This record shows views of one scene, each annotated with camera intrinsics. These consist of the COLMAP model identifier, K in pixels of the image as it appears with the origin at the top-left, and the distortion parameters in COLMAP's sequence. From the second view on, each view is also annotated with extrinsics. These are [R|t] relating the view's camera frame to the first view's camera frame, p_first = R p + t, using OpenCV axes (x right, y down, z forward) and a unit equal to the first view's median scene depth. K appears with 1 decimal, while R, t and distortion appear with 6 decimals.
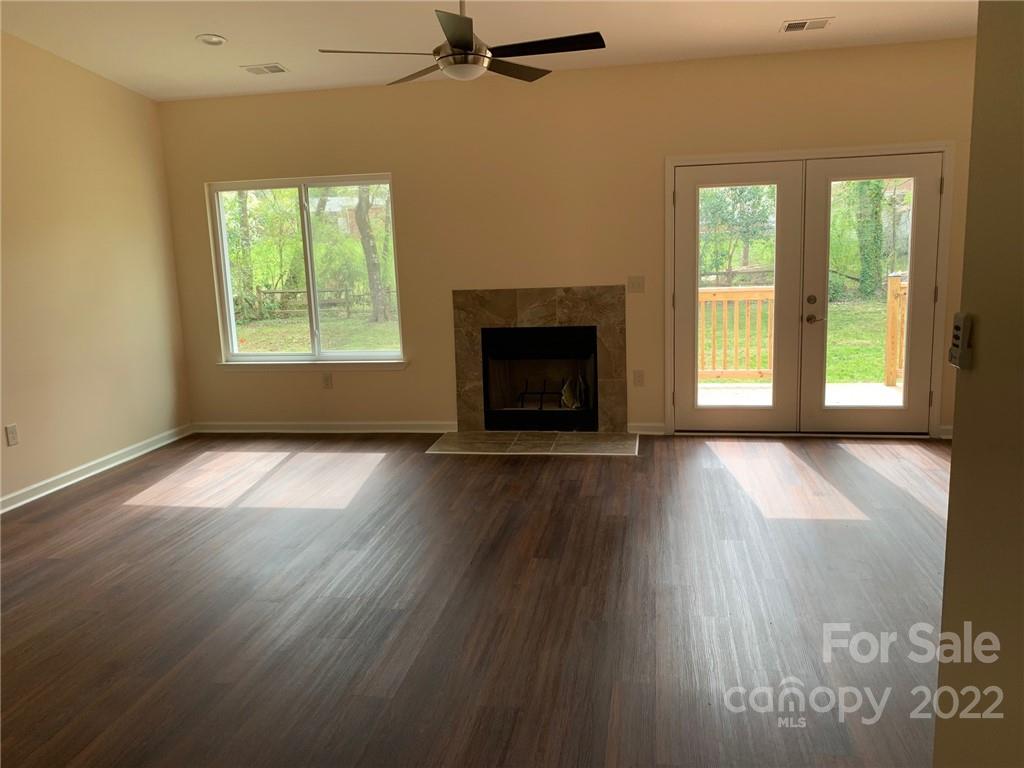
lens RADIAL K [[776.9, 0, 511.9], [0, 776.9, 375.2], [0, 0, 1]] dist [0.091676, -0.190420]
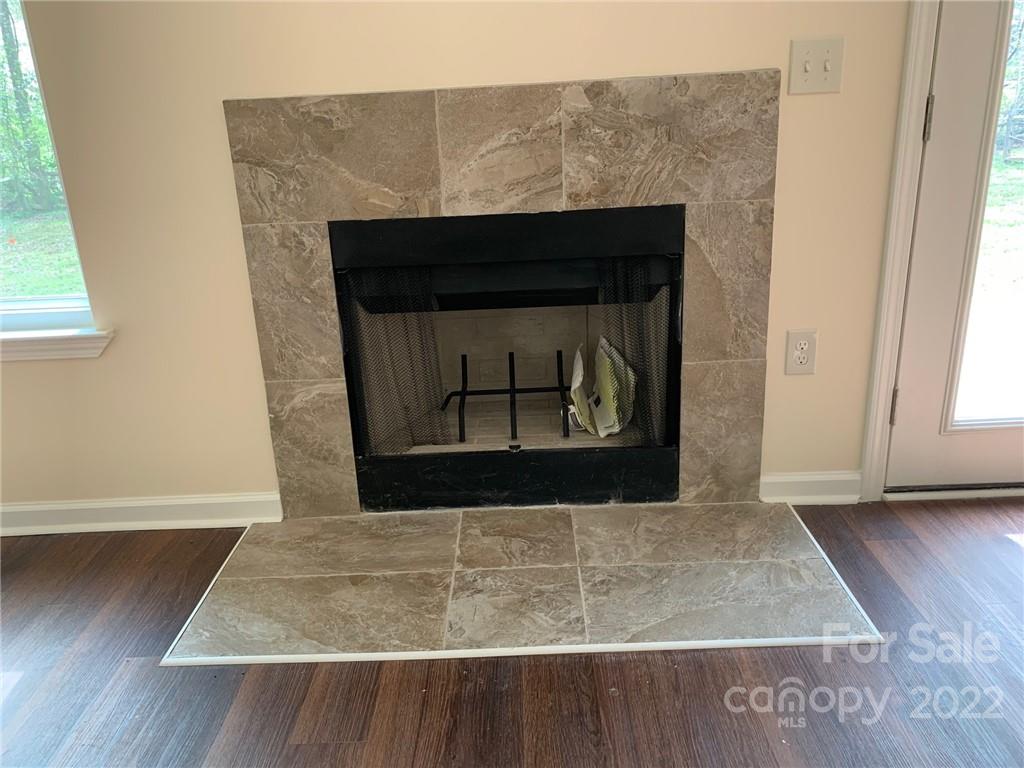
lens RADIAL K [[776.9, 0, 511.9], [0, 776.9, 375.2], [0, 0, 1]] dist [0.091676, -0.190420]
pose [[0.985635, -0.063840, 0.156358, -0.019297], [0.039674, 0.987420, 0.153059, -0.045279], [-0.164163, -0.144657, 0.975769, 0.675014]]
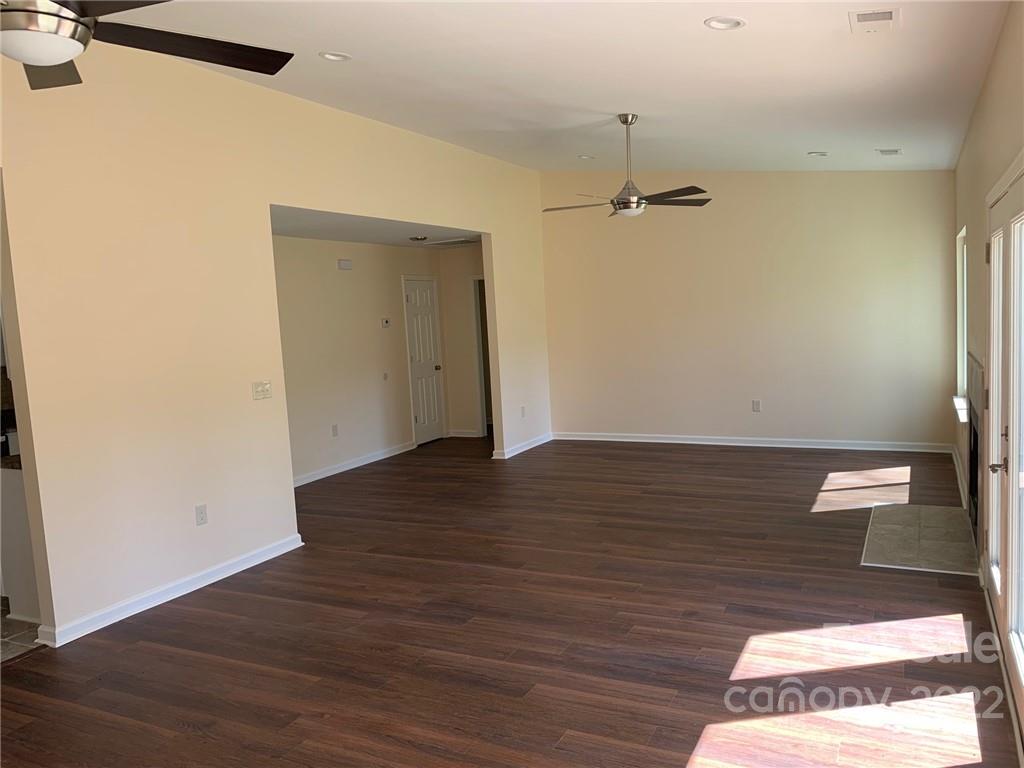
lens RADIAL K [[776.9, 0, 511.9], [0, 776.9, 375.2], [0, 0, 1]] dist [0.091676, -0.190420]
pose [[-0.286414, 0.131176, -0.949084, 0.950758], [-0.085457, 0.983137, 0.161672, -0.185954], [0.954287, 0.127411, -0.270375, 0.764733]]
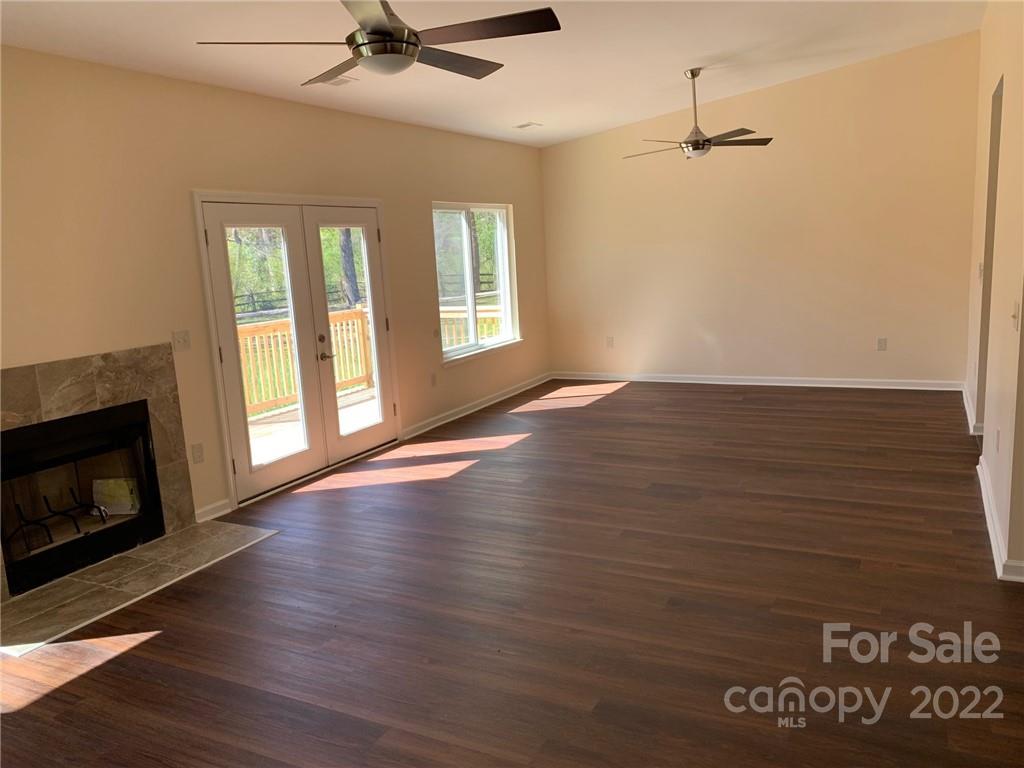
lens RADIAL K [[776.9, 0, 511.9], [0, 776.9, 375.2], [0, 0, 1]] dist [0.091676, -0.190420]
pose [[0.296355, -0.132206, 0.945883, -0.505229], [0.202465, 0.976560, 0.073060, -0.069352], [-0.933371, 0.169857, 0.316176, 0.417409]]
